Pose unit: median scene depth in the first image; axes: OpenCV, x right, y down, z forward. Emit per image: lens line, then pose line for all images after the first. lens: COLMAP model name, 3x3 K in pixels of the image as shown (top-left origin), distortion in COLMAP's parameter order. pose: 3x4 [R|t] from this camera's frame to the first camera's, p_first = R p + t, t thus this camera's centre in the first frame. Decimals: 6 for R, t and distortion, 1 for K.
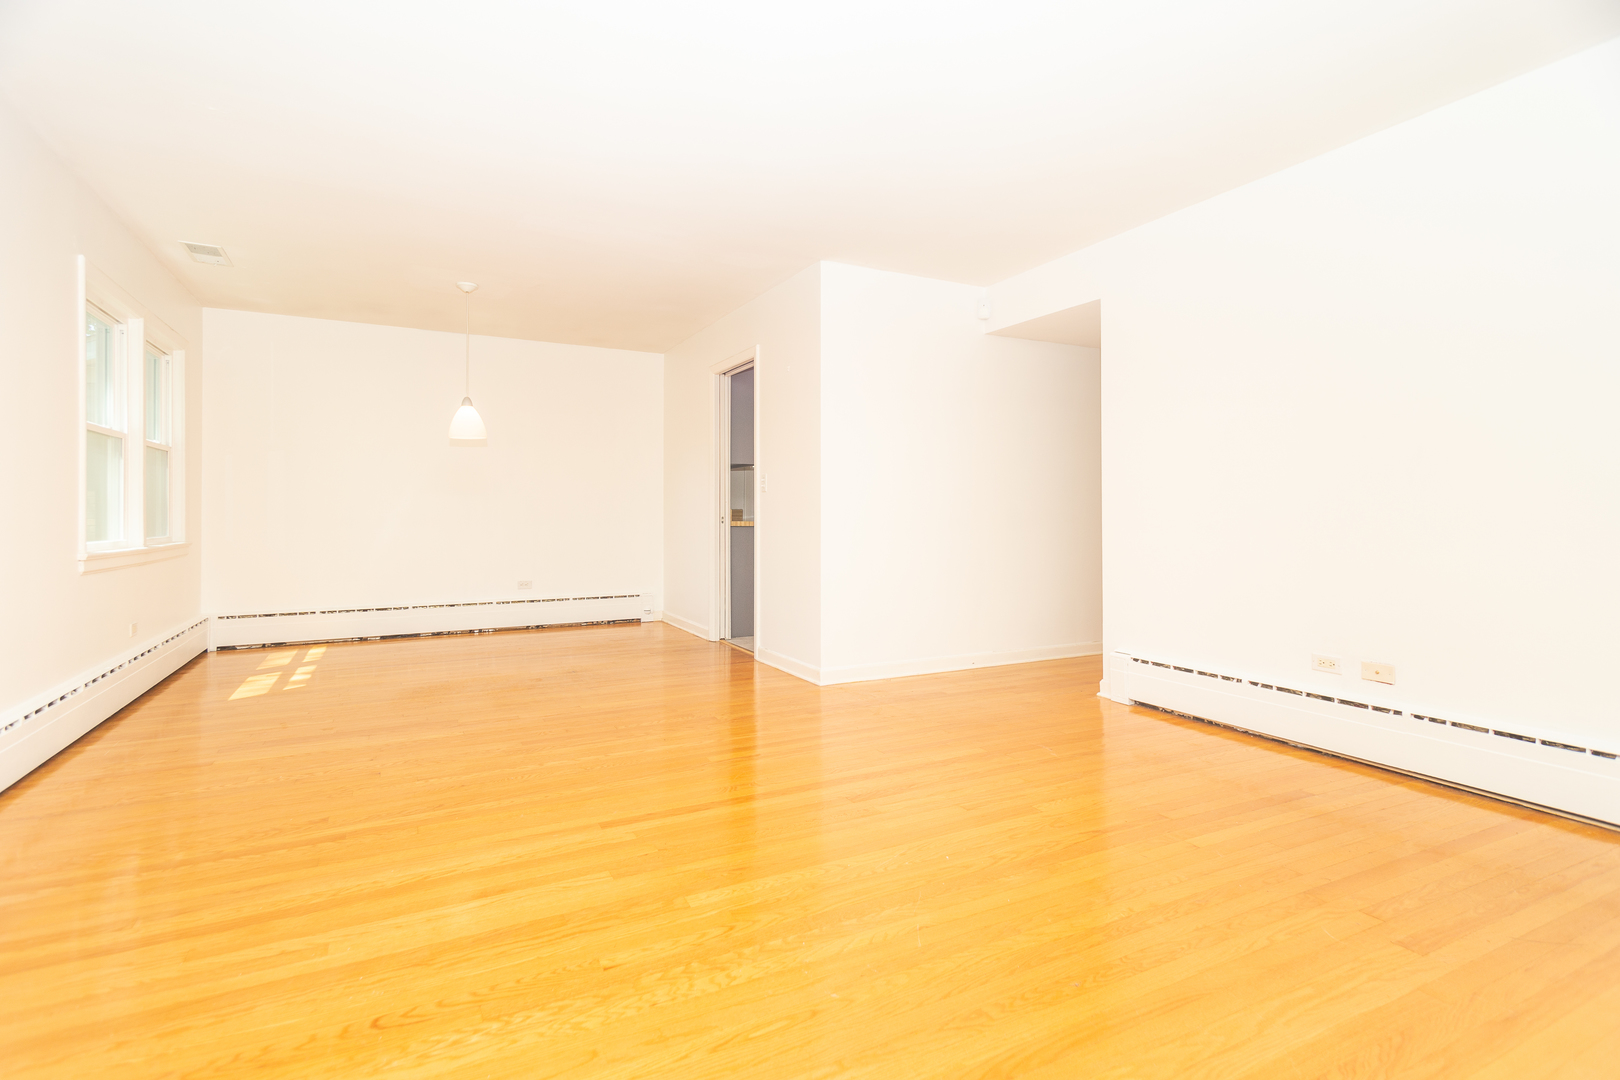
lens RADIAL K [[780.9, 0, 811.7], [0, 780.9, 538.2], [0, 0, 1]] dist [0.000787, -0.000658]
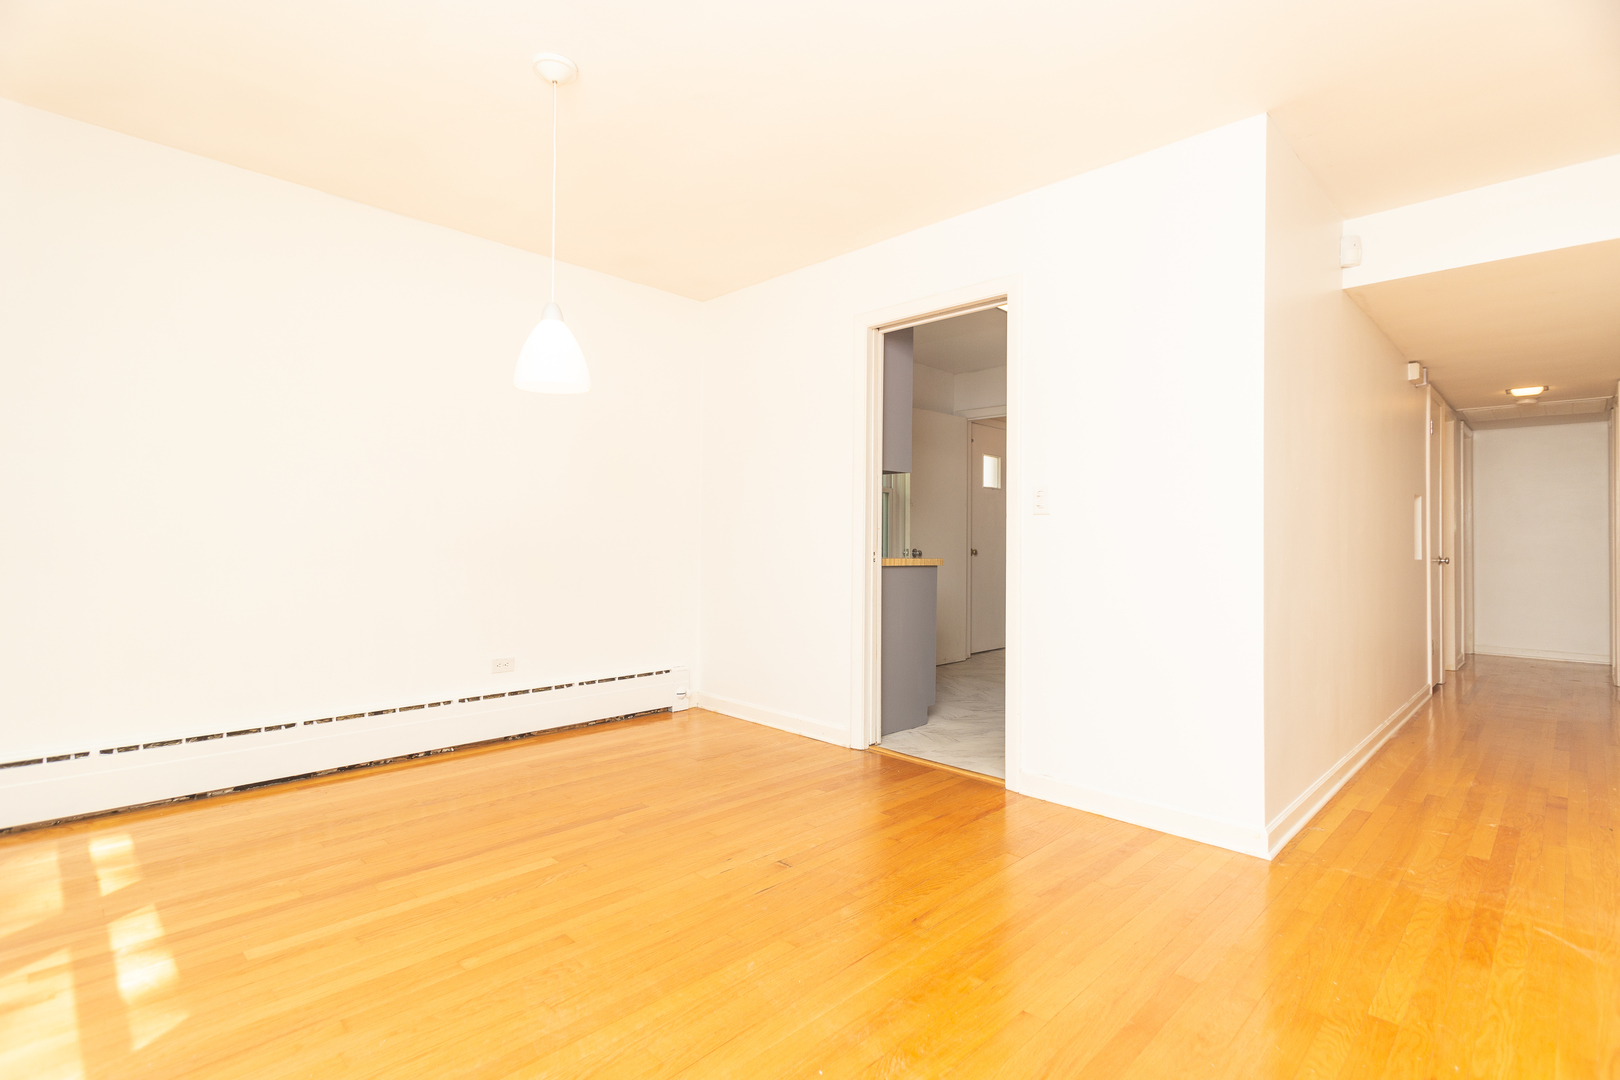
lens RADIAL K [[780.9, 0, 808.9], [0, 780.9, 534.1], [0, 0, 1]] dist [0.000787, -0.000658]
pose [[0.953559, 0.010472, 0.301024, -0.352411], [0.000760, 0.999309, -0.037172, -0.017682], [-0.301205, 0.035674, 0.952892, 0.403426]]
